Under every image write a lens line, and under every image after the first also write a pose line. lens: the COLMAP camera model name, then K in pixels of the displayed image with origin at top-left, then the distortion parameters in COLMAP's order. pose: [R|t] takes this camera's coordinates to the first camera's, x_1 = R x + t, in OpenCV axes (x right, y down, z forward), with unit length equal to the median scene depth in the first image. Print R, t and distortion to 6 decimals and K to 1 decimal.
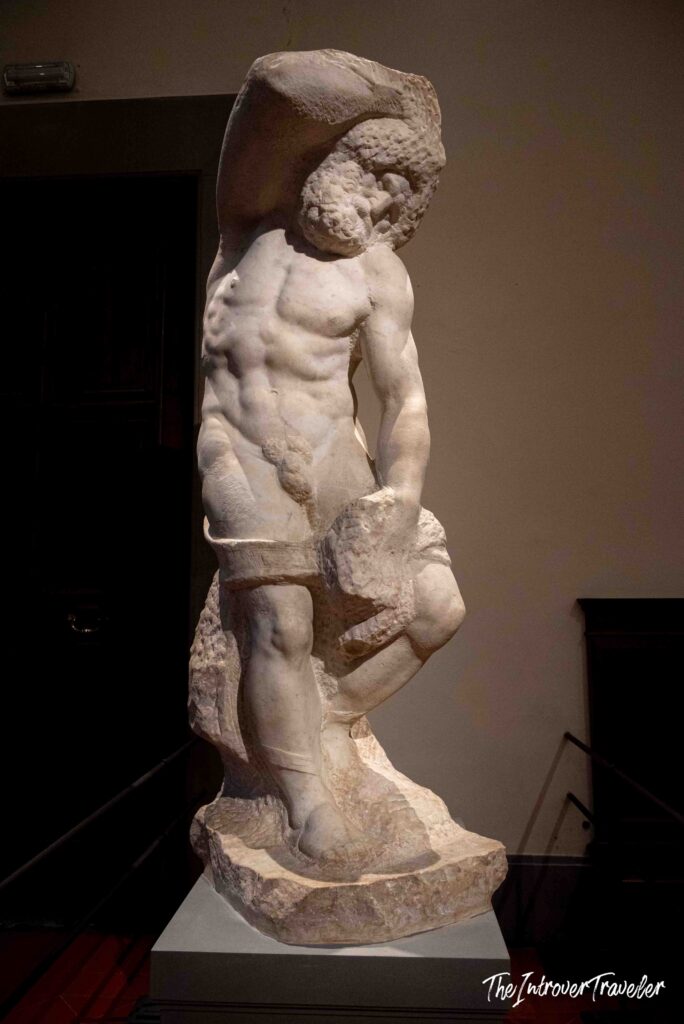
lens RADIAL K [[713.4, 0, 342.0], [0, 713.4, 512.0], [0, 0, 1]] dist [-0.002846, 0.002927]
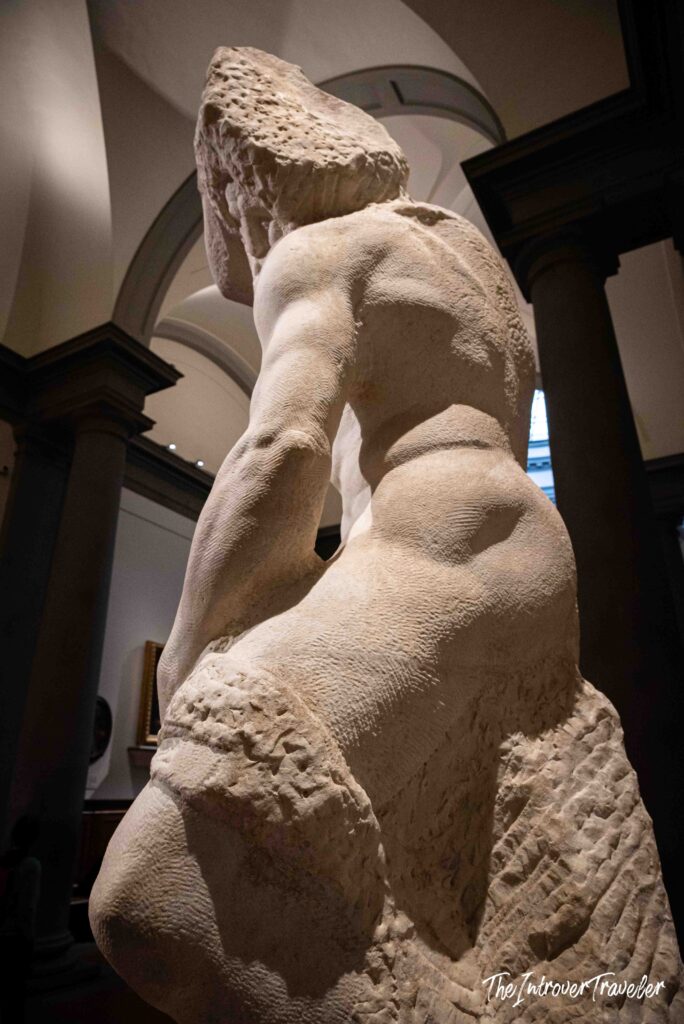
lens RADIAL K [[667.2, 0, 342.0], [0, 667.2, 512.0], [0, 0, 1]] dist [-0.007325, 0.003407]
pose [[-0.431229, -0.344635, -0.833827, 0.479982], [0.111119, 0.896850, -0.428151, 0.109540], [0.895374, -0.277285, -0.348452, 1.254252]]
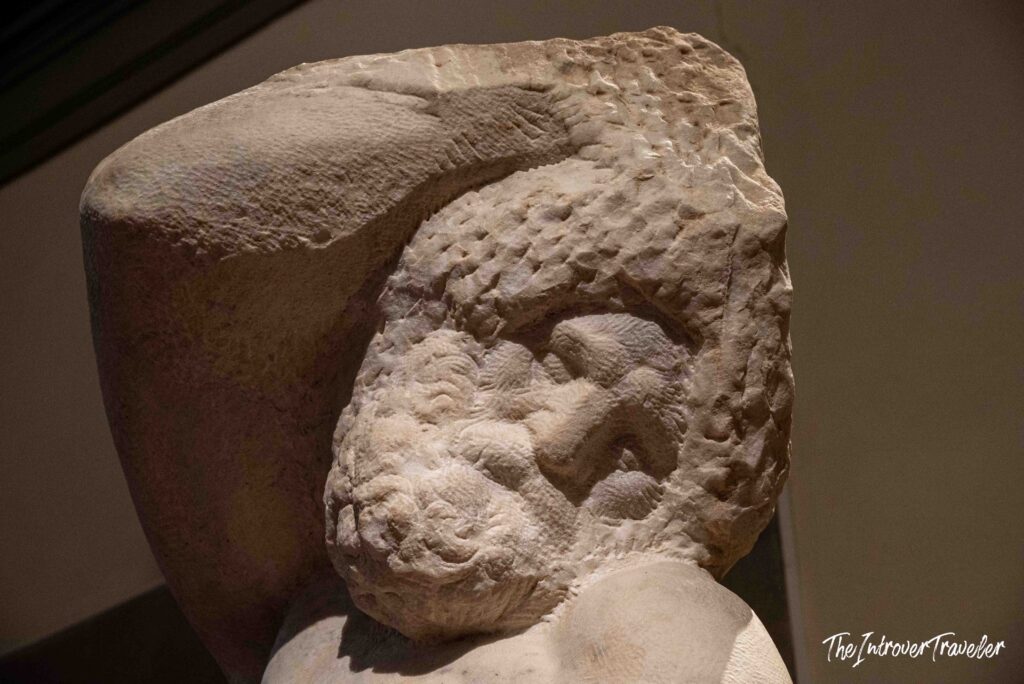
lens RADIAL K [[1984.6, 0, 512.0], [0, 1984.6, 342.0], [0, 0, 1]] dist [-0.025807, -0.114289]
pose [[0.841174, -0.353768, -0.408992, 0.363985], [0.052935, 0.806557, -0.588782, -0.008206], [0.538168, 0.473618, 0.697181, 0.445881]]
